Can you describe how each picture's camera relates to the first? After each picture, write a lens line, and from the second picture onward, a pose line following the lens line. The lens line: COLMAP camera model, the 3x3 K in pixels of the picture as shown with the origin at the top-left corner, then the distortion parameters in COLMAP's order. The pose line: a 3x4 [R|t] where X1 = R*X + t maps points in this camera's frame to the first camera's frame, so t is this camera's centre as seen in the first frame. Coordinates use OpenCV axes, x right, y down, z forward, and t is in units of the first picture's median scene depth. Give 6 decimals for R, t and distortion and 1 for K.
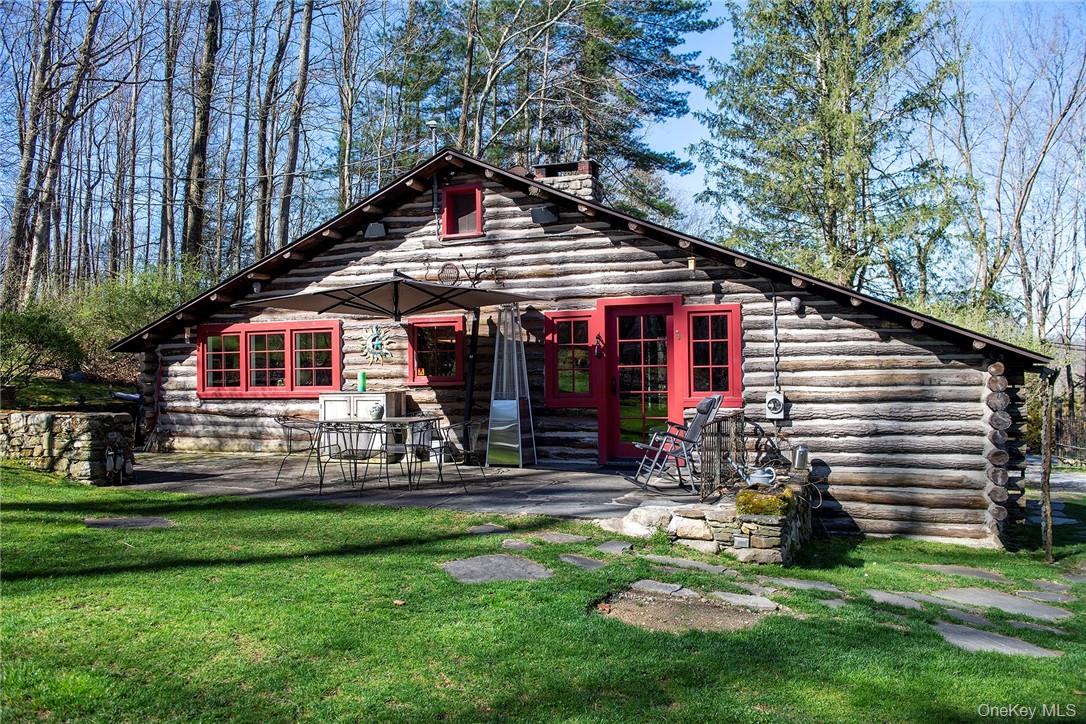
lens RADIAL K [[891.4, 0, 543.0], [0, 891.4, 362.0], [0, 0, 1]] dist [0.009349, 0.004026]
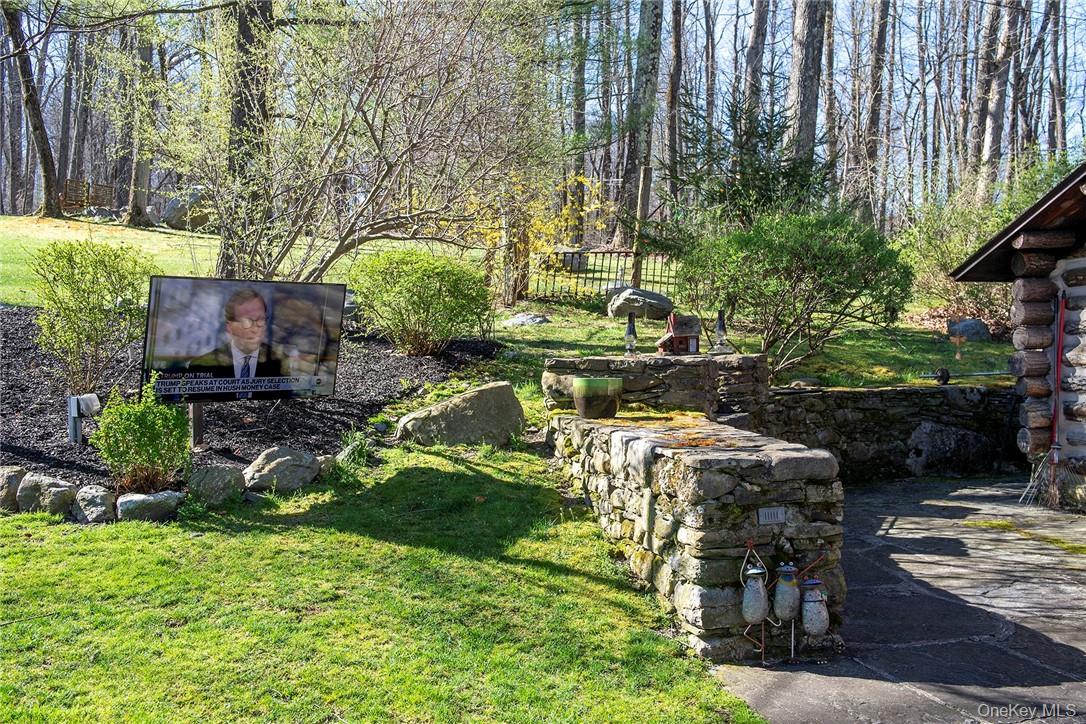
lens RADIAL K [[1082.7, 0, 543.0], [0, 1082.7, 362.0], [0, 0, 1]] dist [0.071669, -0.002545]
pose [[0.556969, 0.017016, -0.830359, -0.173581], [0.030654, 0.998688, 0.041027, 0.000269], [0.829967, -0.048305, 0.555716, 0.681379]]
